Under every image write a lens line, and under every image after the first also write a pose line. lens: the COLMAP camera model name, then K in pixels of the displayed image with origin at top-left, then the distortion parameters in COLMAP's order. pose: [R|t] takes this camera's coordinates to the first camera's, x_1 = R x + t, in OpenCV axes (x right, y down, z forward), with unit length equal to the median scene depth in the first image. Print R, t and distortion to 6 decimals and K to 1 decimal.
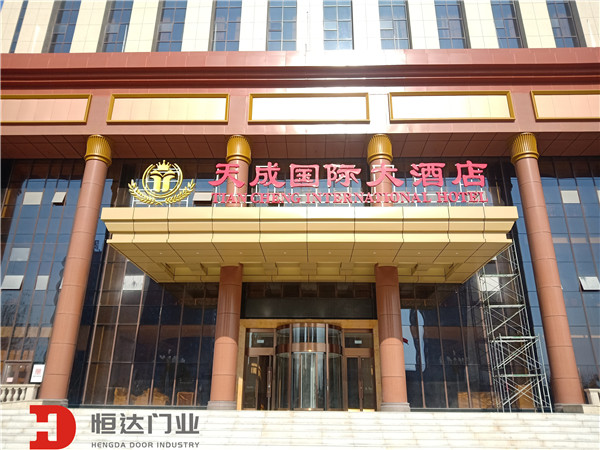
lens RADIAL K [[438.9, 0, 301.9], [0, 438.9, 226.1], [0, 0, 1]] dist [0.005411, -0.045993]
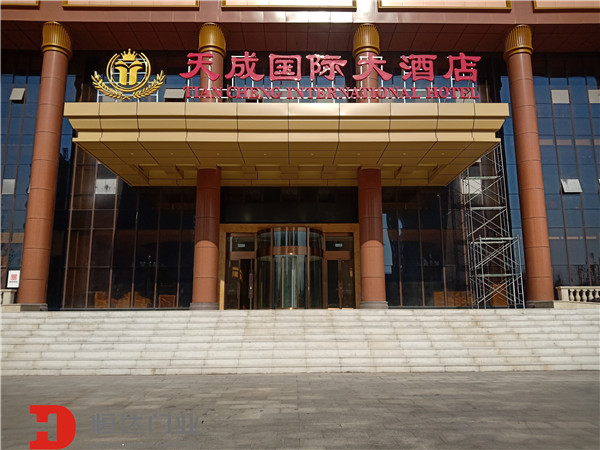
lens RADIAL K [[419.1, 0, 300.0], [0, 419.1, 225.0], [0, 0, 1]] dist [-0.000421, -0.051488]
pose [[0.998842, -0.006305, 0.047705, -0.006844], [-0.002565, 0.982995, 0.183615, 0.045193], [-0.048052, -0.183525, 0.981840, 0.075310]]
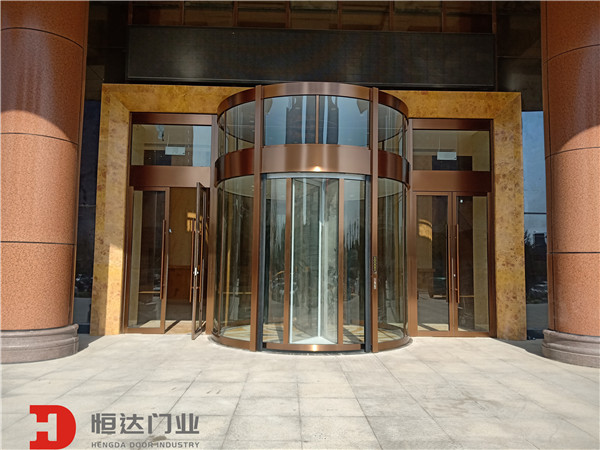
lens RADIAL K [[421.0, 0, 301.1], [0, 421.0, 224.7], [0, 0, 1]] dist [-0.000266, -0.054529]
pose [[0.999447, 0.006356, 0.032633, -0.003933], [-0.014184, 0.969255, 0.245649, 0.255837], [-0.030068, -0.245977, 0.968809, 0.714069]]
